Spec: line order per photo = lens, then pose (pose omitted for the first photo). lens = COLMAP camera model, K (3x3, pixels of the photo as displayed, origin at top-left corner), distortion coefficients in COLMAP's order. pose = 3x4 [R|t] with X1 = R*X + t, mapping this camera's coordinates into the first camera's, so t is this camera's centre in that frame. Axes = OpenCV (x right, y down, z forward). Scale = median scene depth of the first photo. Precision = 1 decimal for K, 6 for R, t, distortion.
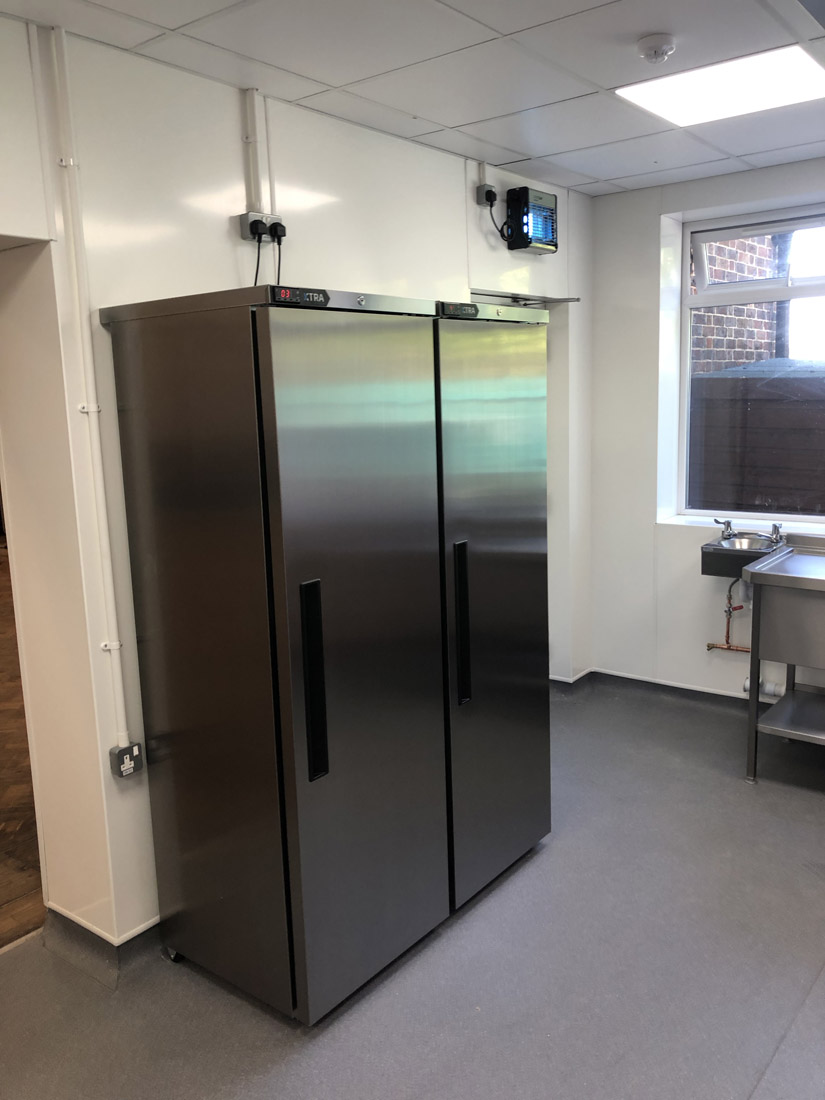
lens RADIAL K [[900.3, 0, 434.4], [0, 900.3, 531.9], [0, 0, 1]] dist [0.018265, -0.021748]
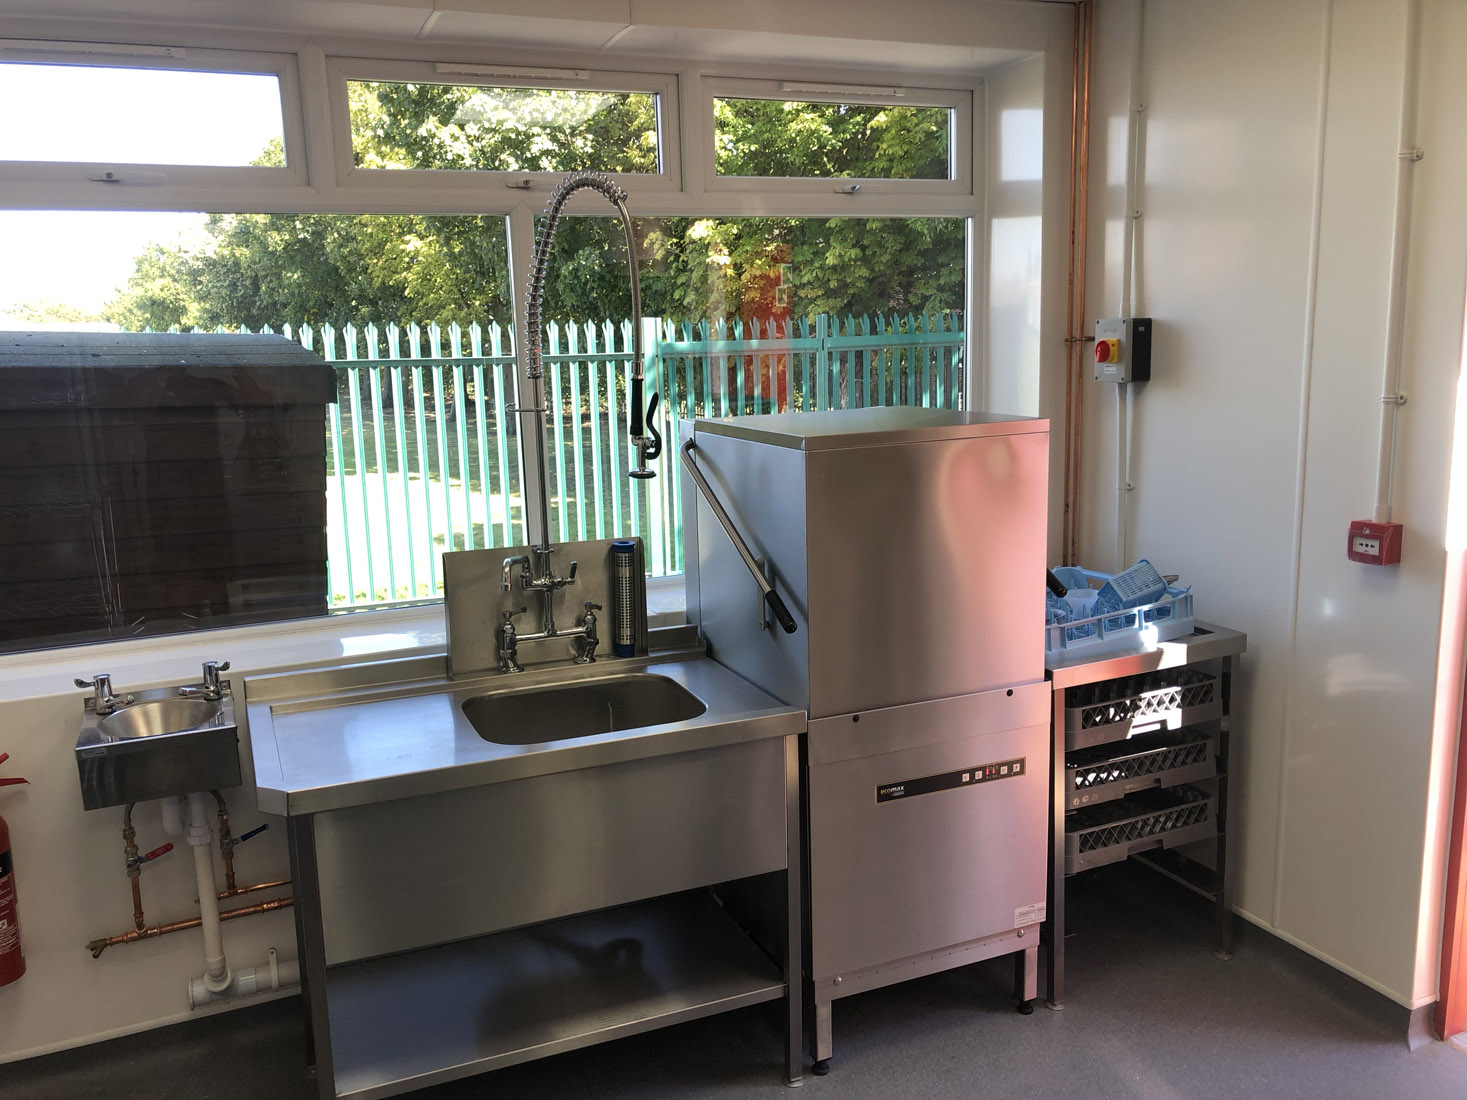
lens RADIAL K [[1200.7, 0, 718.4], [0, 1200.7, 554.3], [0, 0, 1]] dist [0.018265, -0.021748]
pose [[0.497395, -0.145408, 0.855251, -0.038172], [0.152951, 0.985108, 0.078534, -0.076557], [-0.853934, 0.091749, 0.512229, 0.421686]]
